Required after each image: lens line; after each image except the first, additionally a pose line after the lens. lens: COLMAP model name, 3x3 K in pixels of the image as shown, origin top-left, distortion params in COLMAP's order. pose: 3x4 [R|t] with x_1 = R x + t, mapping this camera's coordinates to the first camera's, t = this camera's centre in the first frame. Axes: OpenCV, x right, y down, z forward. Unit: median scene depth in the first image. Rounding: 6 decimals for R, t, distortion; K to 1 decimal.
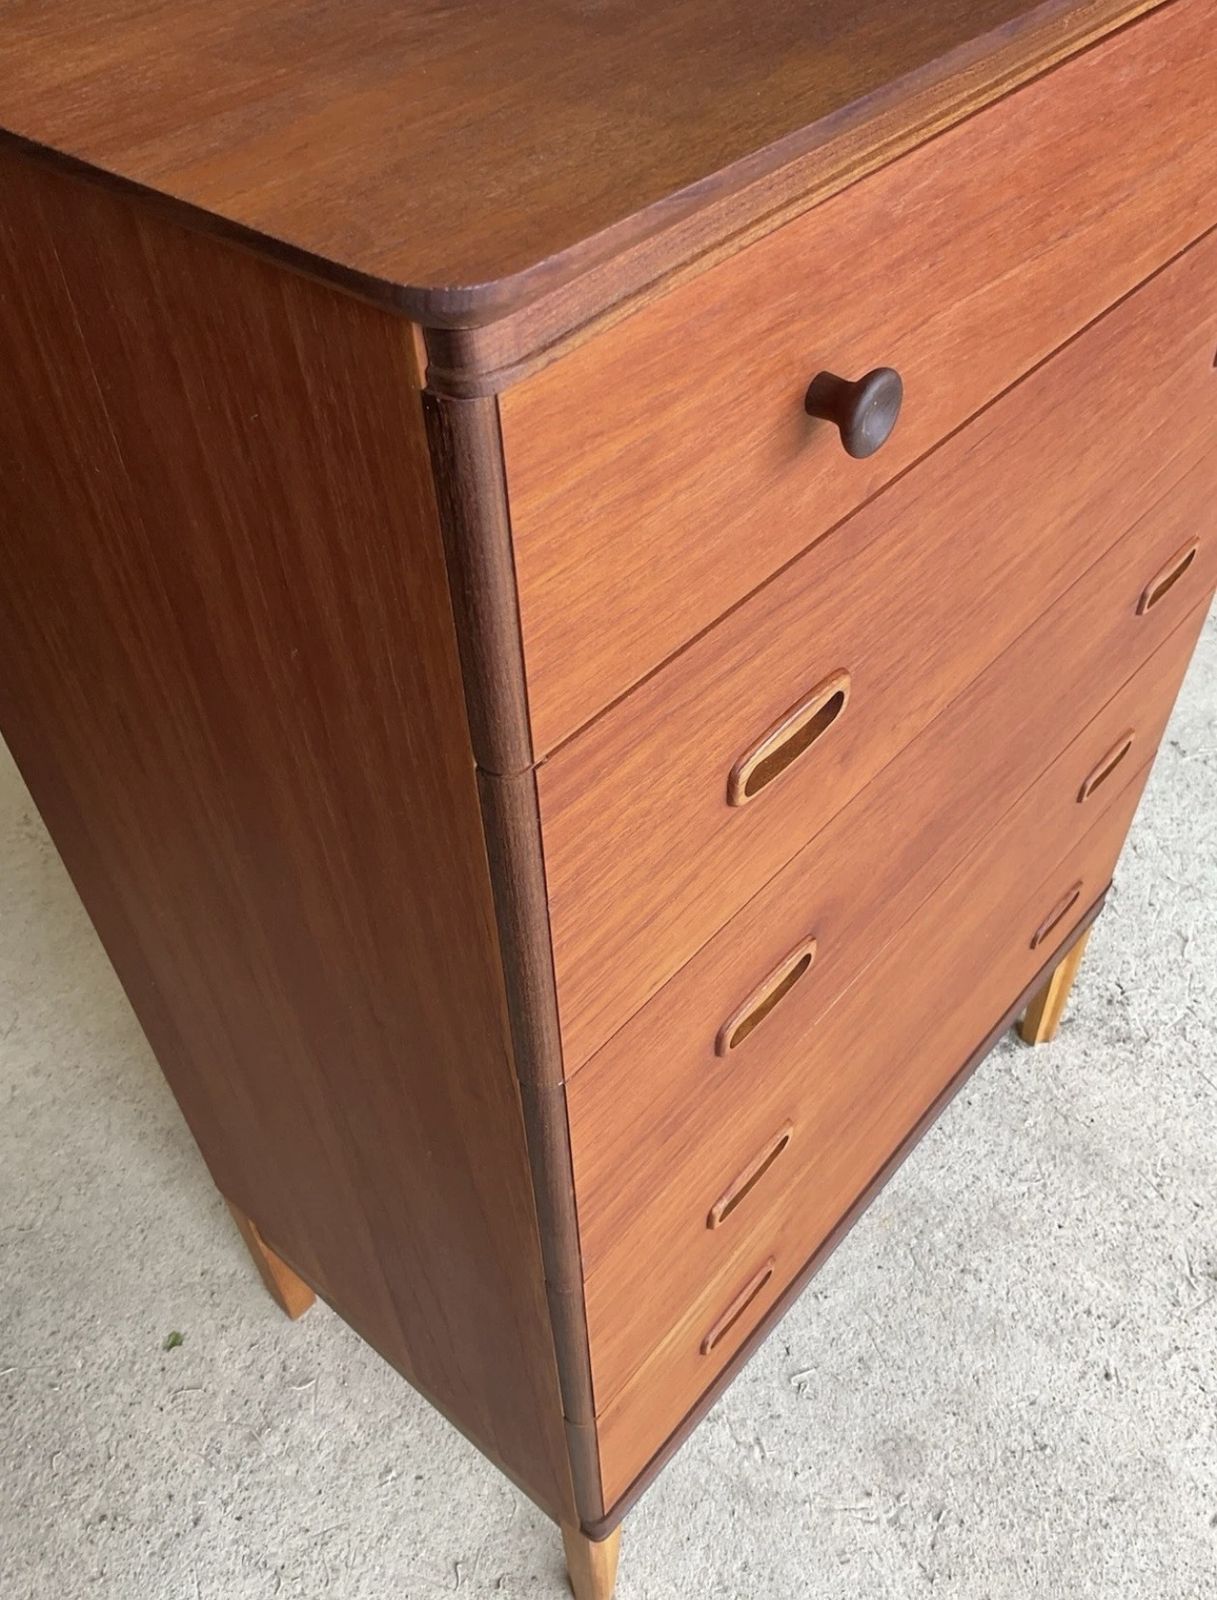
lens RADIAL K [[1366.8, 0, 612.5], [0, 1366.8, 808.1], [0, 0, 1]] dist [0.029762, -0.054477]
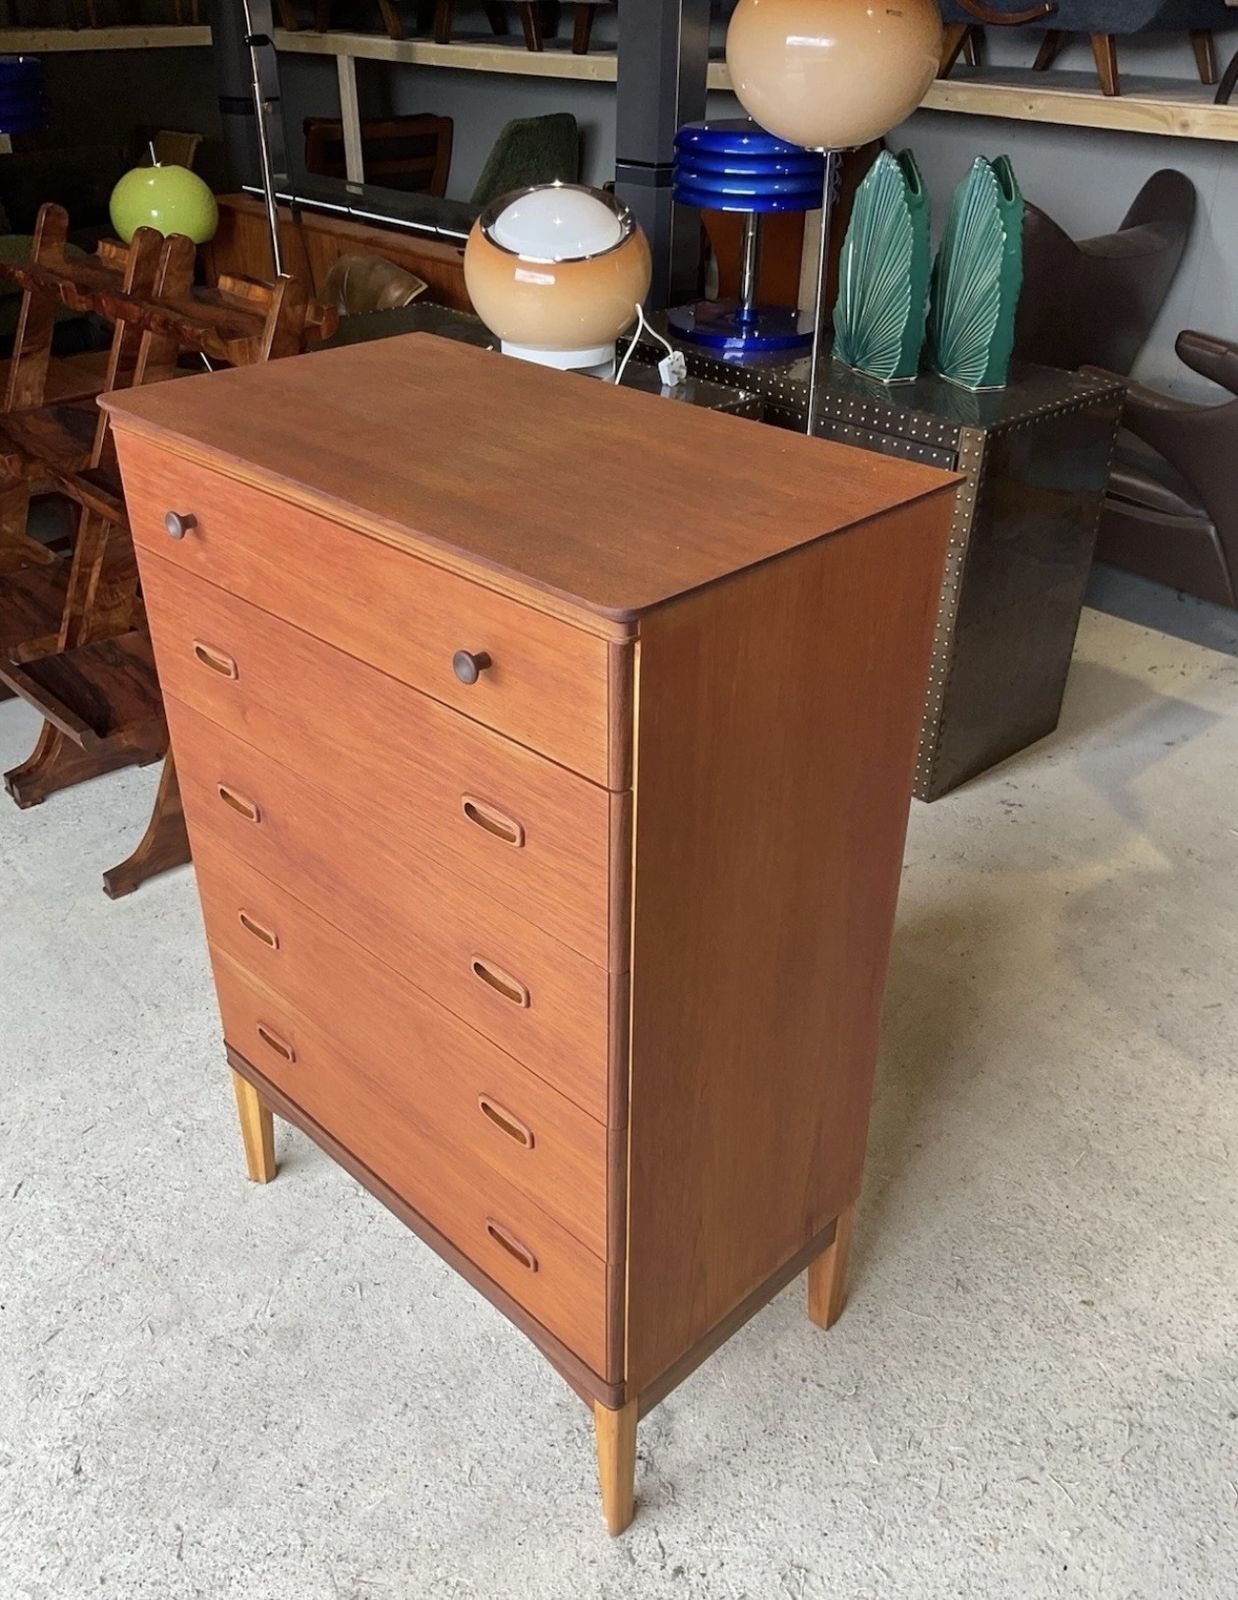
lens RADIAL K [[1386.2, 0, 610.4], [0, 1386.2, 779.2], [0, 0, 1]] dist [0.037925, -0.068834]
pose [[-0.074191, 0.530844, -0.844216, 1.133781], [-0.719200, 0.557957, 0.414048, -0.727846], [0.690831, 0.637879, 0.340387, 0.355558]]
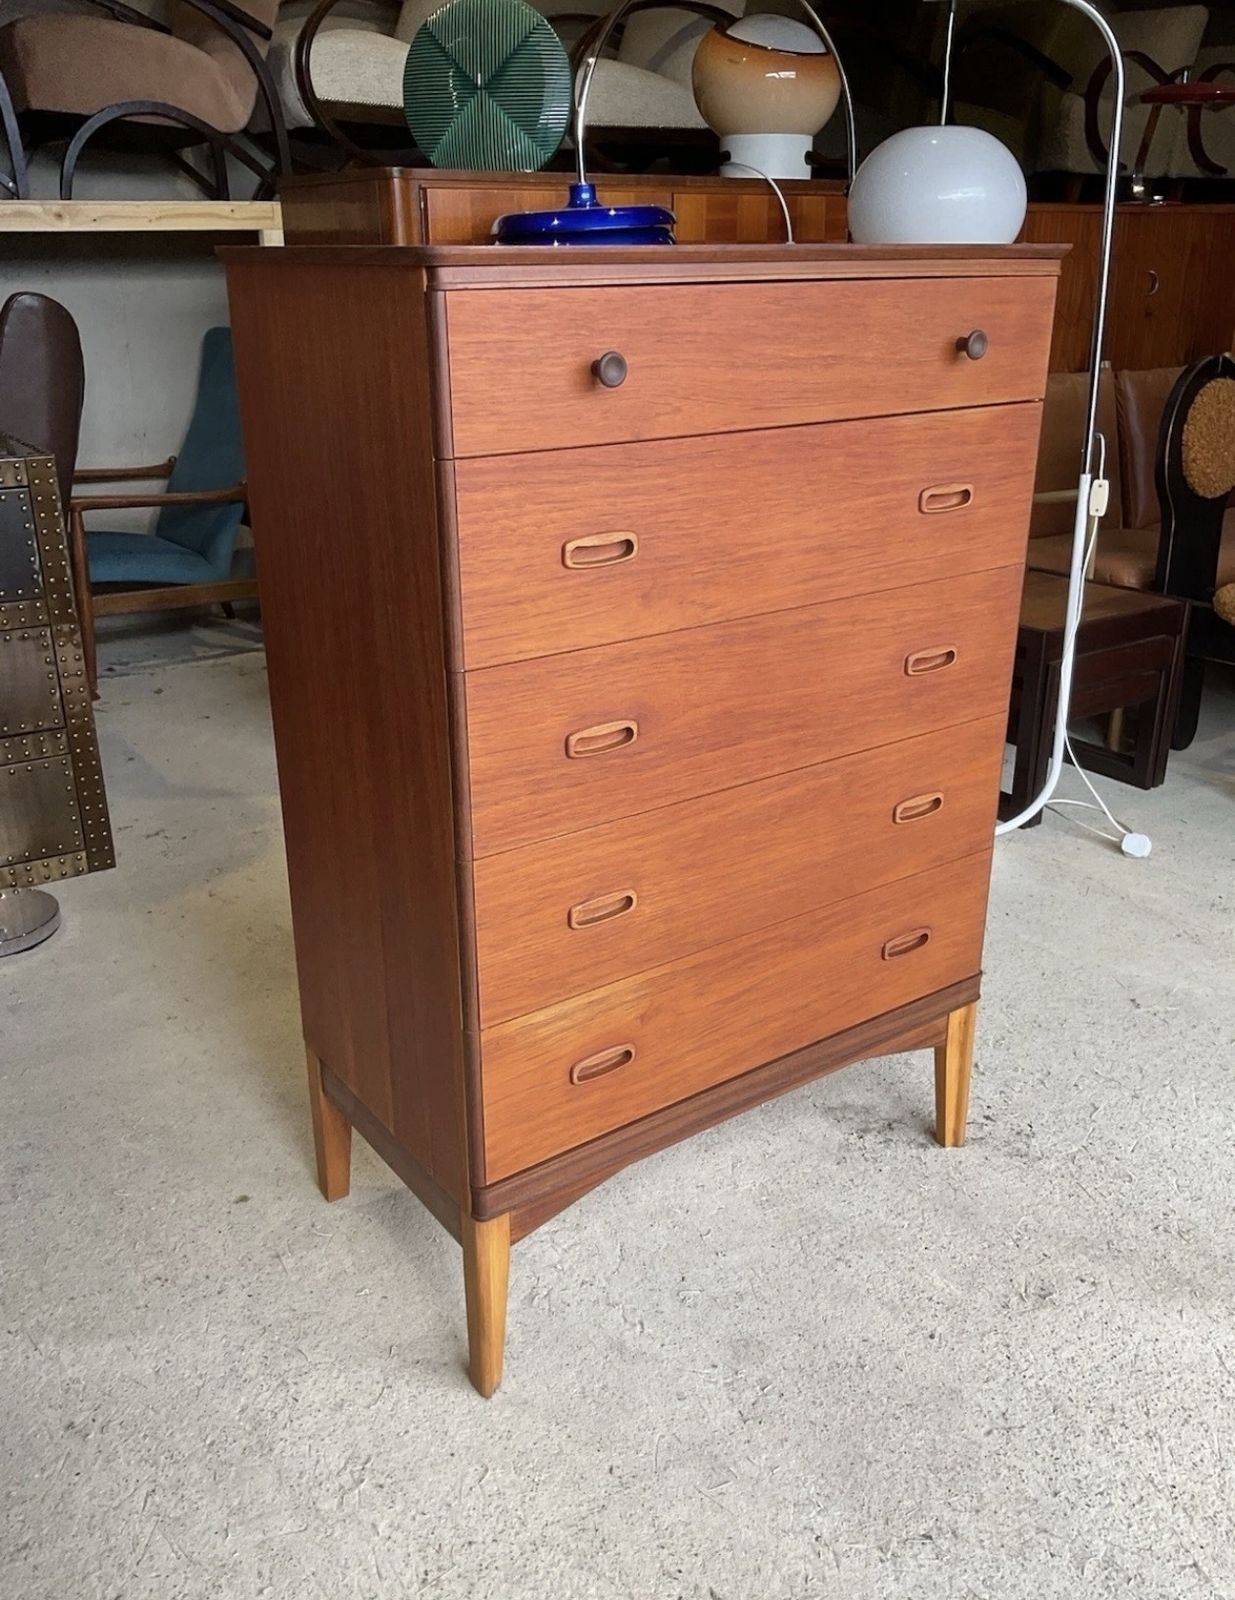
lens RADIAL K [[1386.2, 0, 617.7], [0, 1386.2, 791.1], [0, 0, 1]] dist [0.037925, -0.068834]
pose [[0.972936, 0.108405, -0.204067, 0.301816], [-0.182697, 0.901597, -0.392102, 0.538054], [0.141480, 0.418772, 0.897002, -0.379749]]
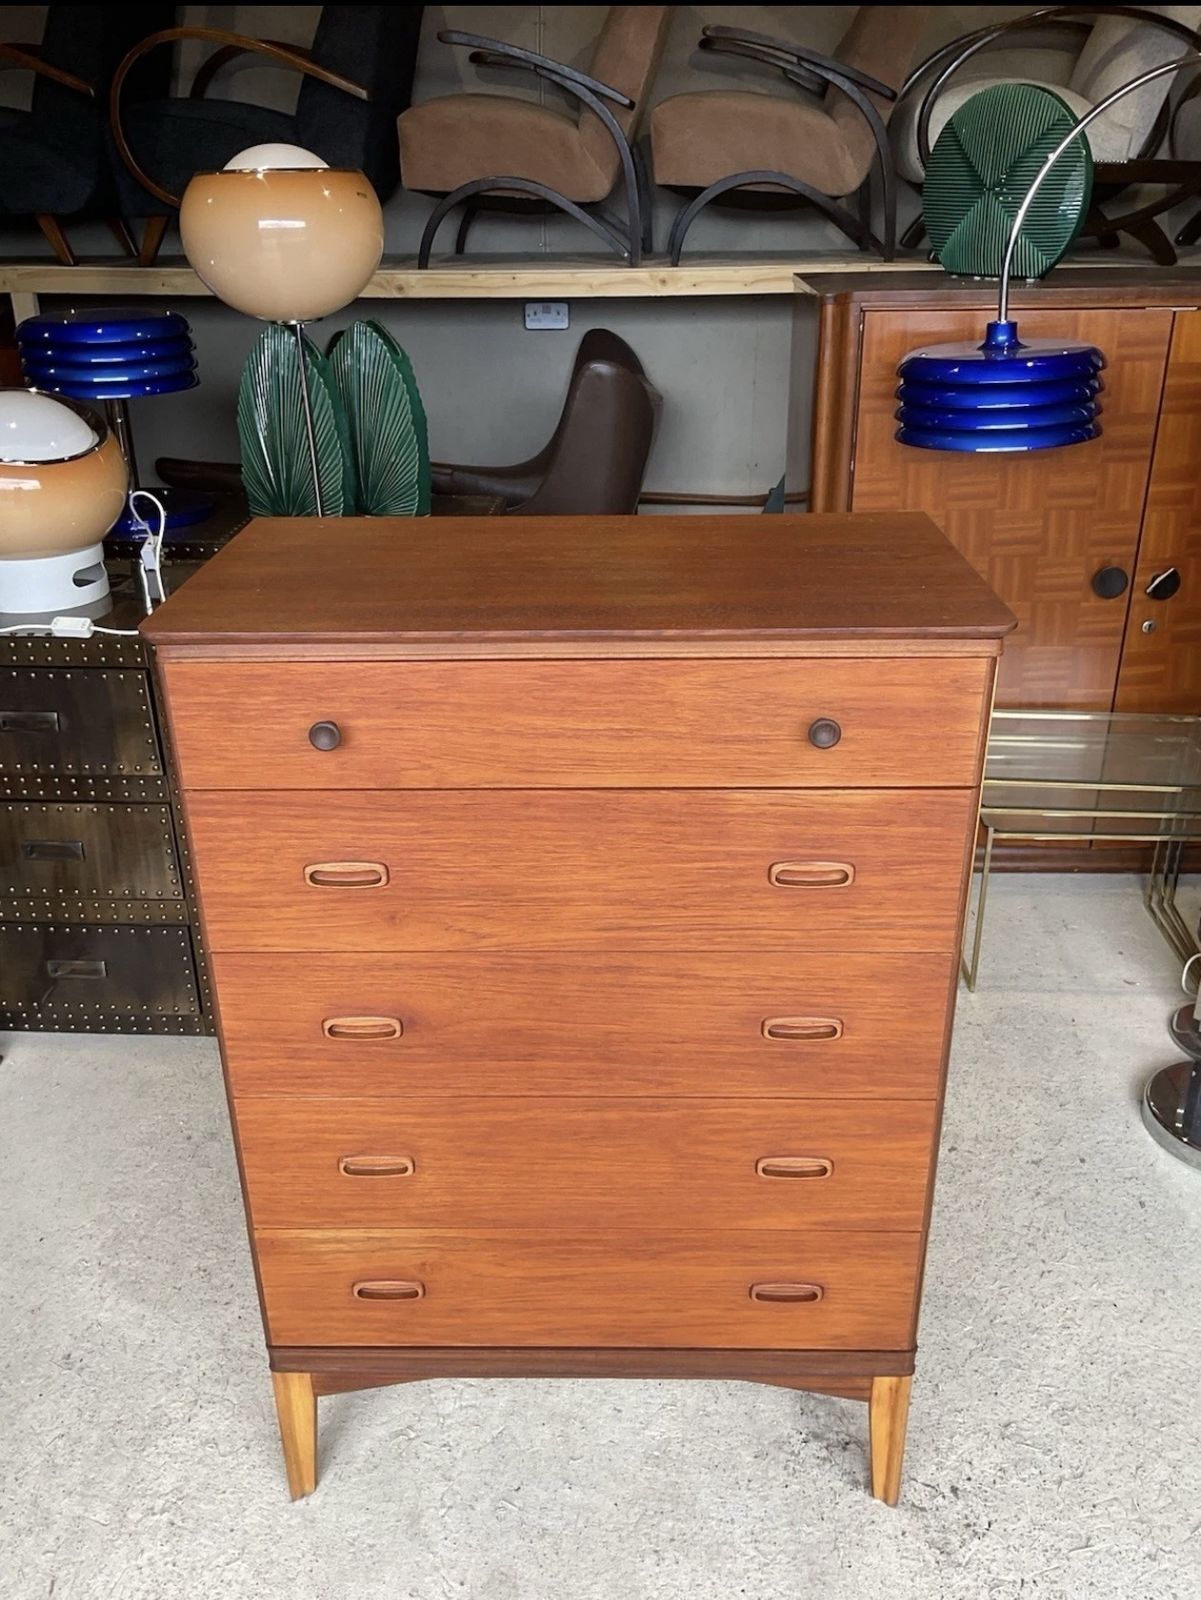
lens RADIAL K [[1347.2, 0, 594.1], [0, 1347.2, 804.7], [0, 0, 1]] dist [0.026724, -0.048347]
pose [[0.636725, 0.347624, -0.688287, 0.916026], [-0.556789, 0.824791, -0.098512, -0.075976], [0.533448, 0.445956, 0.718719, -0.233266]]
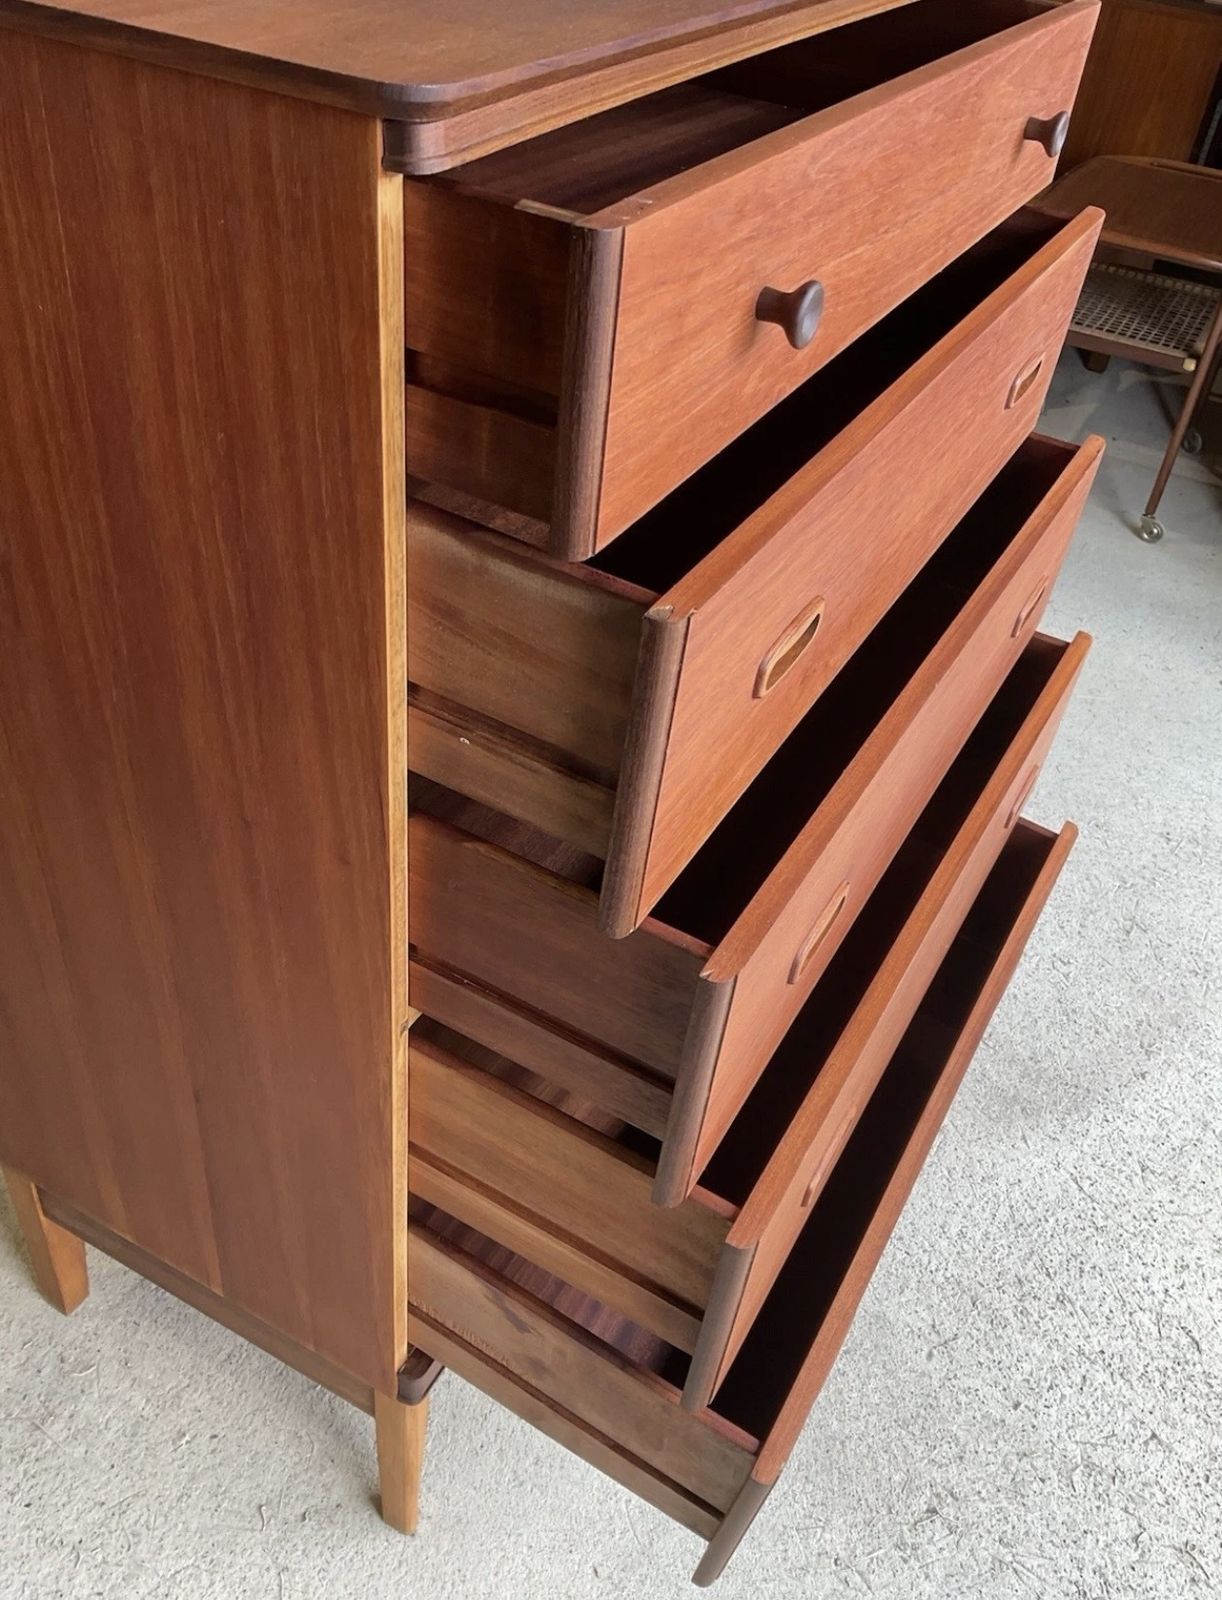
lens RADIAL K [[1372.6, 0, 614.0], [0, 1372.6, 801.3], [0, 0, 1]] dist [0.006169, -0.023082]
pose [[0.967686, -0.051193, 0.246908, -0.081481], [0.078555, 0.991650, -0.102269, 0.148461], [-0.239611, 0.118360, 0.963627, -0.111150]]
